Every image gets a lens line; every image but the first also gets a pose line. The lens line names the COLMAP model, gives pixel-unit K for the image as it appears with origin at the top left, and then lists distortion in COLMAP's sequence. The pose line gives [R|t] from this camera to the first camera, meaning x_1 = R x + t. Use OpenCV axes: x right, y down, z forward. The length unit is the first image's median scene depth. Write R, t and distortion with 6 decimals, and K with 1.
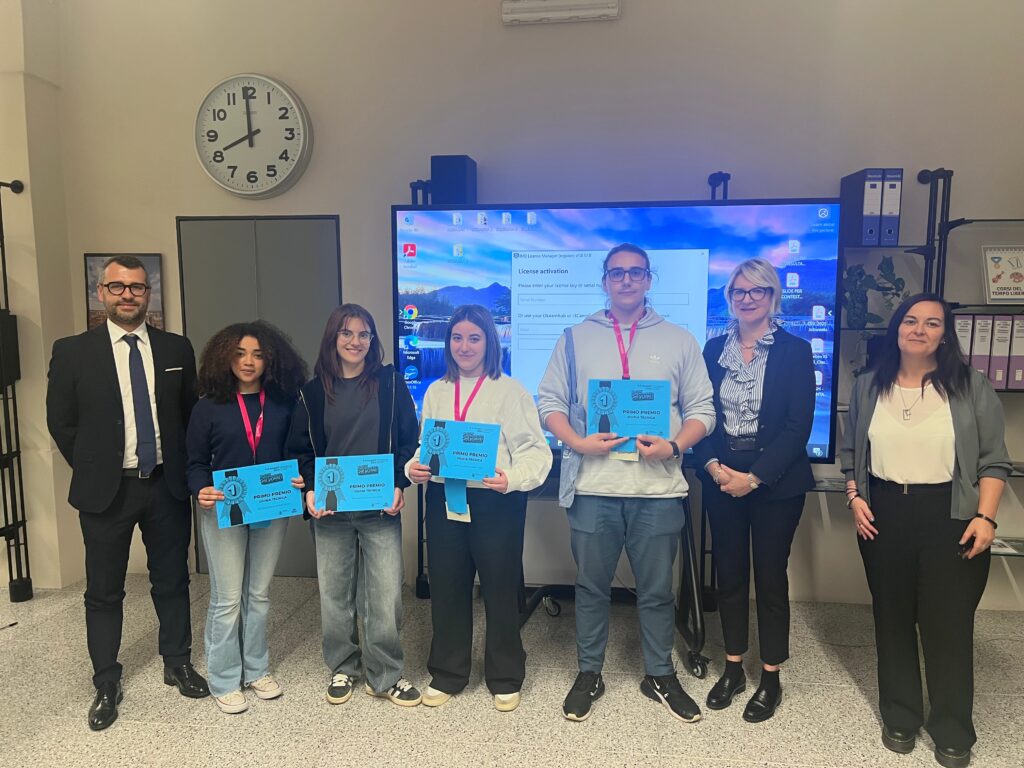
lens RADIAL K [[750.2, 0, 512.0], [0, 750.2, 384.0], [0, 0, 1]] dist [-0.000246, 0.005247]
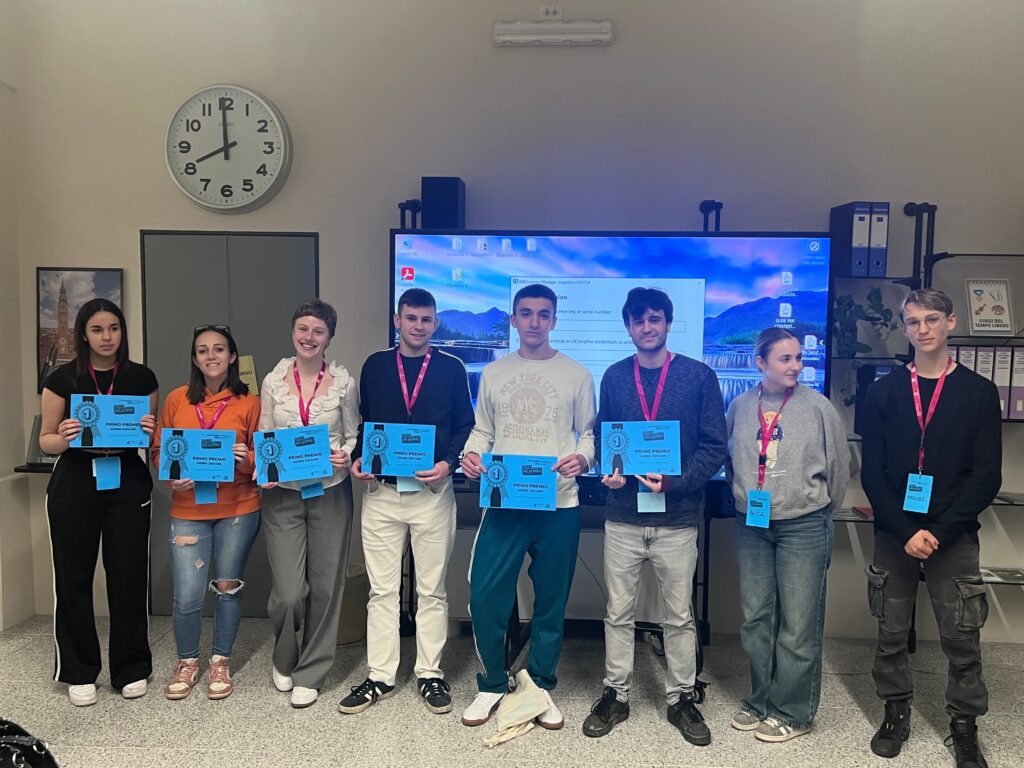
lens RADIAL K [[871.3, 0, 512.0], [0, 871.3, 384.0], [0, 0, 1]] dist [0.013799, -0.006031]
pose [[0.997845, 0.010050, 0.064834, -0.068121], [-0.007581, 0.999241, -0.038219, 0.009979], [-0.065169, 0.037645, 0.997164, -0.146166]]
